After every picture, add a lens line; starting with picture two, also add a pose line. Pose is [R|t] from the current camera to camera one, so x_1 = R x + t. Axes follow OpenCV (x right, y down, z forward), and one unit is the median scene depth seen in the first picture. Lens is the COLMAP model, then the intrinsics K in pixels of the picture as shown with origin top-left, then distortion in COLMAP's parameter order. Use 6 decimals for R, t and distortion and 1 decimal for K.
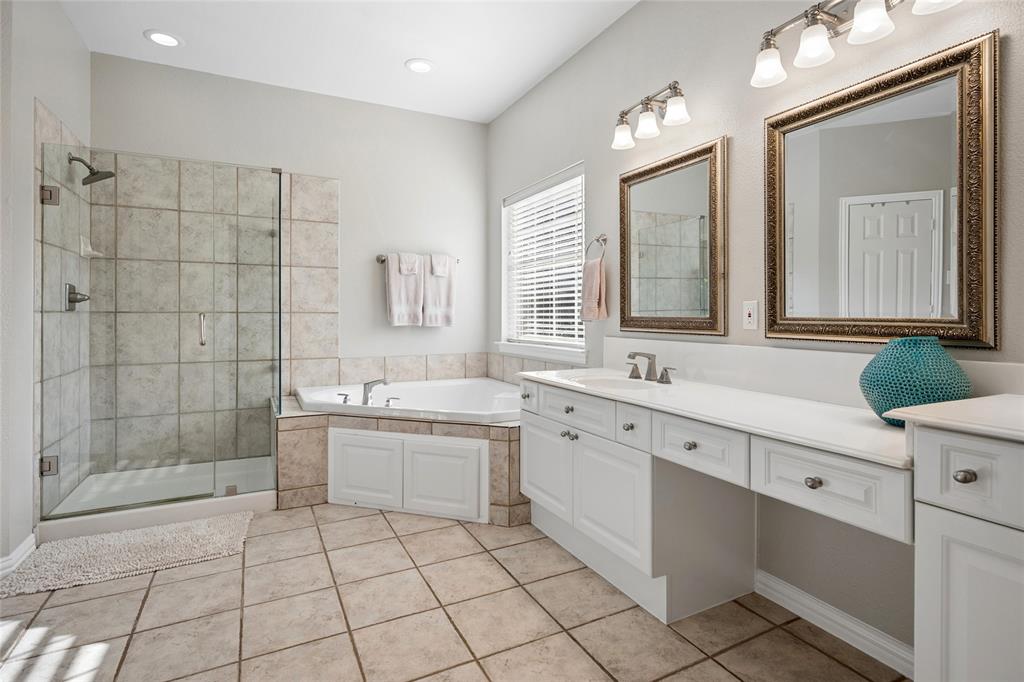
lens RADIAL K [[516.0, 0, 520.8], [0, 516.0, 314.1], [0, 0, 1]] dist [-0.000687, 0.001007]
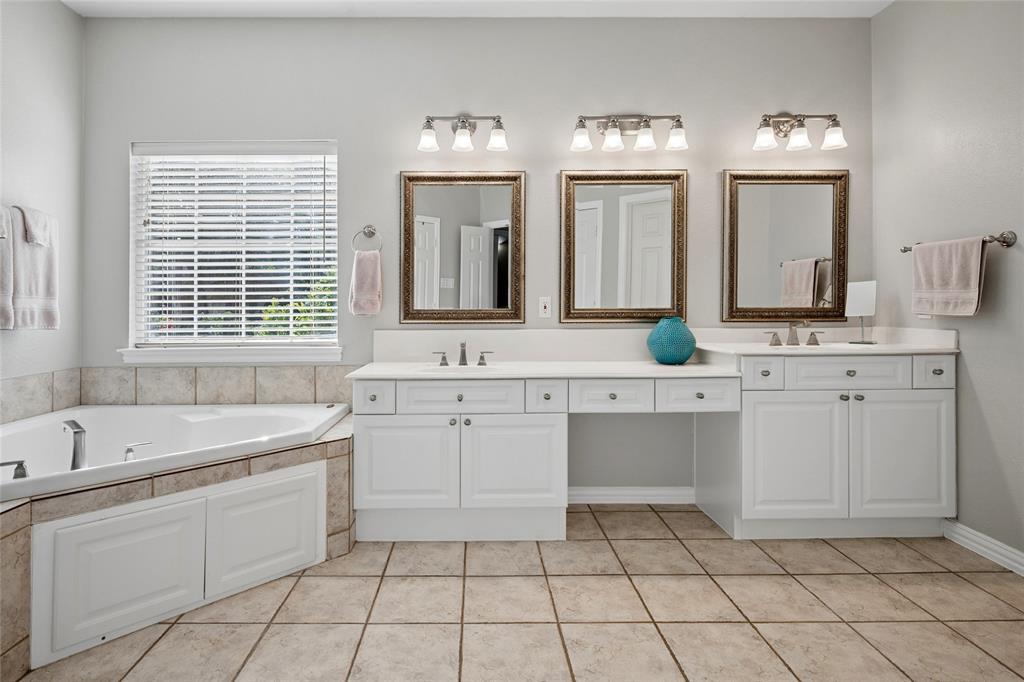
lens RADIAL K [[532.6, 0, 500.0], [0, 532.6, 306.7], [0, 0, 1]] dist [0.000485, 0.000083]
pose [[0.452769, -0.003278, 0.891622, -0.705033], [0.004602, 0.999989, 0.001339, -0.001385], [-0.891616, 0.003497, 0.452779, 0.366083]]
